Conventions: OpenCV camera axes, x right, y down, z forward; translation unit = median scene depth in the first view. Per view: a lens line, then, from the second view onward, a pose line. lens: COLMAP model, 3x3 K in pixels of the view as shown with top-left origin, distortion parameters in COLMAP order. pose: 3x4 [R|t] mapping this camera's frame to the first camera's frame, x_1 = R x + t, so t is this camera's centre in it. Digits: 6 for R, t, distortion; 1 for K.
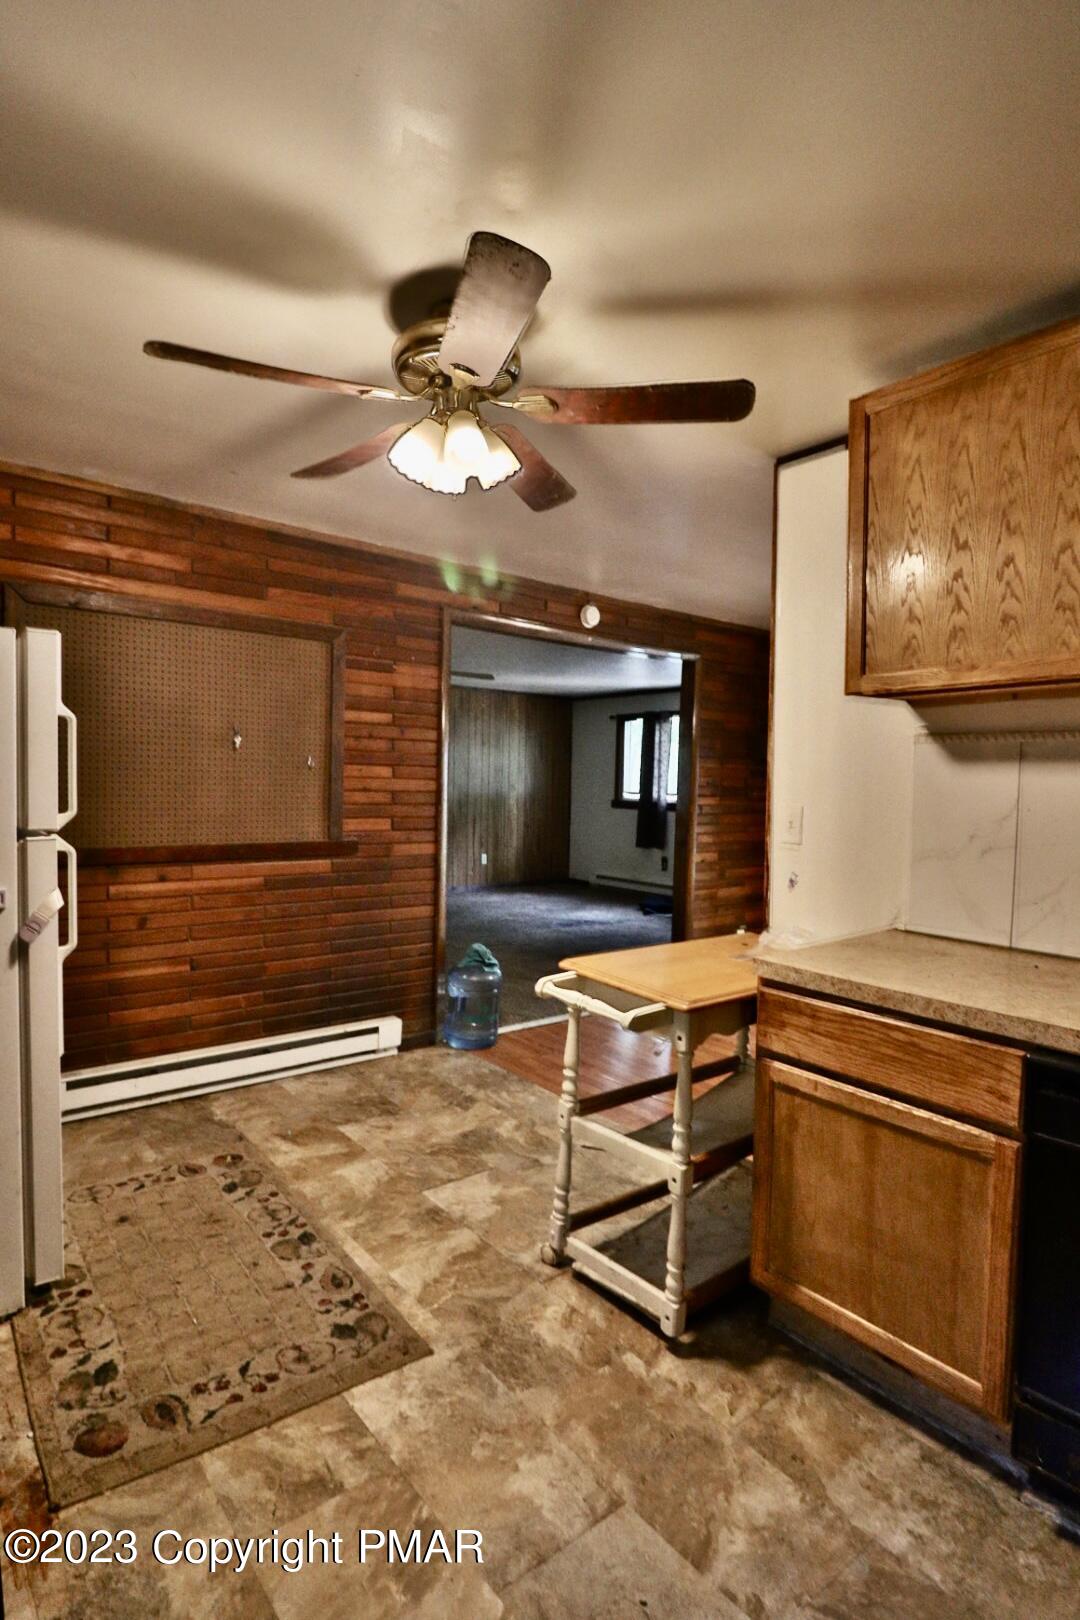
lens RADIAL K [[837.3, 0, 537.6], [0, 837.3, 817.0], [0, 0, 1]] dist [-0.013964, -0.000935]
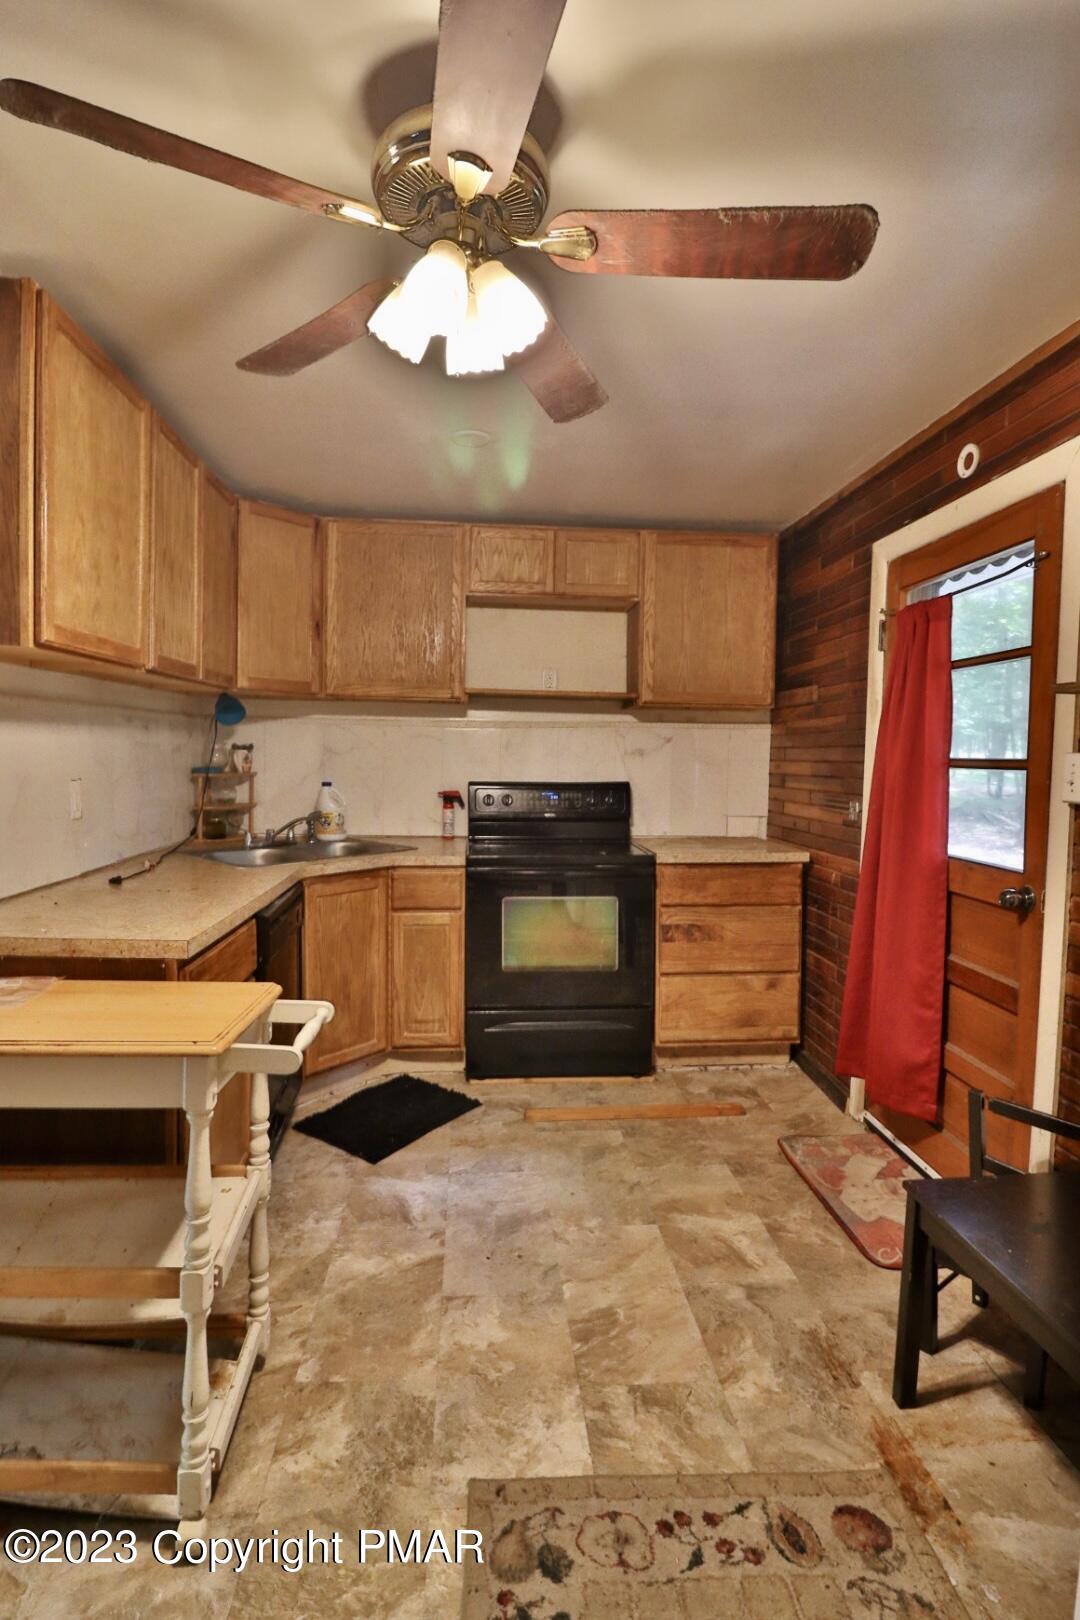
lens RADIAL K [[837.3, 0, 536.2], [0, 837.3, 804.0], [0, 0, 1]] dist [-0.013964, -0.000935]
pose [[-0.813431, -0.072234, 0.577158, -0.628416], [-0.009458, 0.993770, 0.111045, -0.089877], [-0.581584, 0.084868, -0.809047, 1.660904]]
